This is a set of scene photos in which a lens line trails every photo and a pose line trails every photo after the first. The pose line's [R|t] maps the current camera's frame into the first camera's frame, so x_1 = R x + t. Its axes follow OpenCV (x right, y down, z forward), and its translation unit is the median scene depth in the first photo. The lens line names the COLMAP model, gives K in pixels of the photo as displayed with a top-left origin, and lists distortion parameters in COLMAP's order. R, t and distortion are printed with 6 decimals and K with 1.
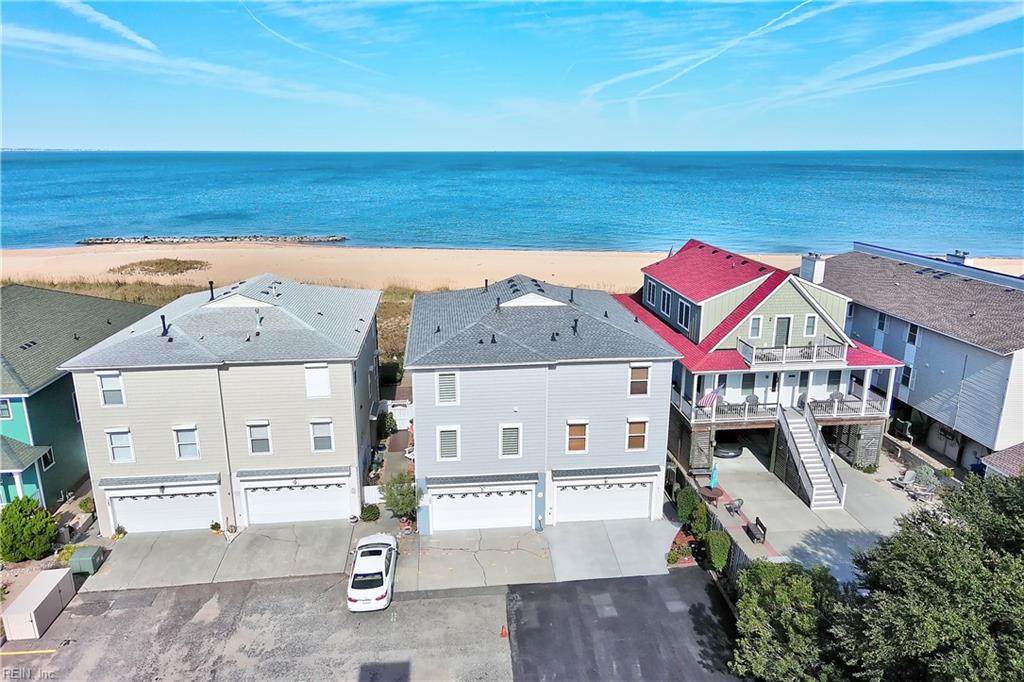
lens RADIAL K [[694.2, 0, 506.2], [0, 694.2, 339.2], [0, 0, 1]] dist [0.011865, -0.002718]
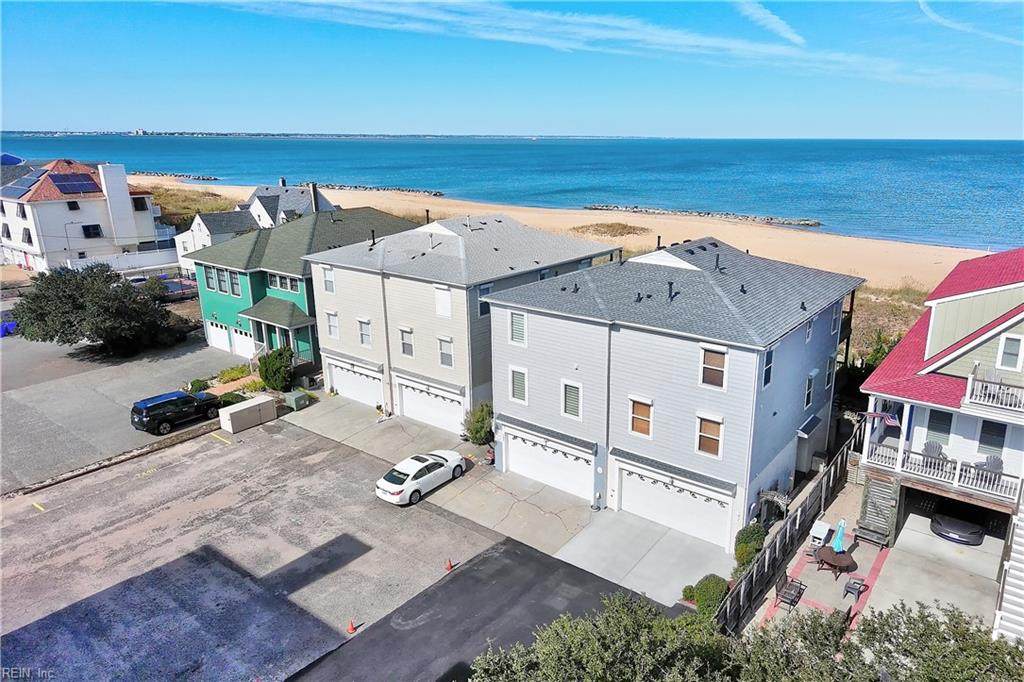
lens RADIAL K [[694.2, 0, 506.7], [0, 694.2, 342.7], [0, 0, 1]] dist [0.011865, -0.002718]
pose [[0.712332, 0.201303, -0.672354, 0.551765], [-0.188381, 0.977670, 0.093133, 0.001863], [0.676088, 0.060317, 0.734348, 0.256432]]
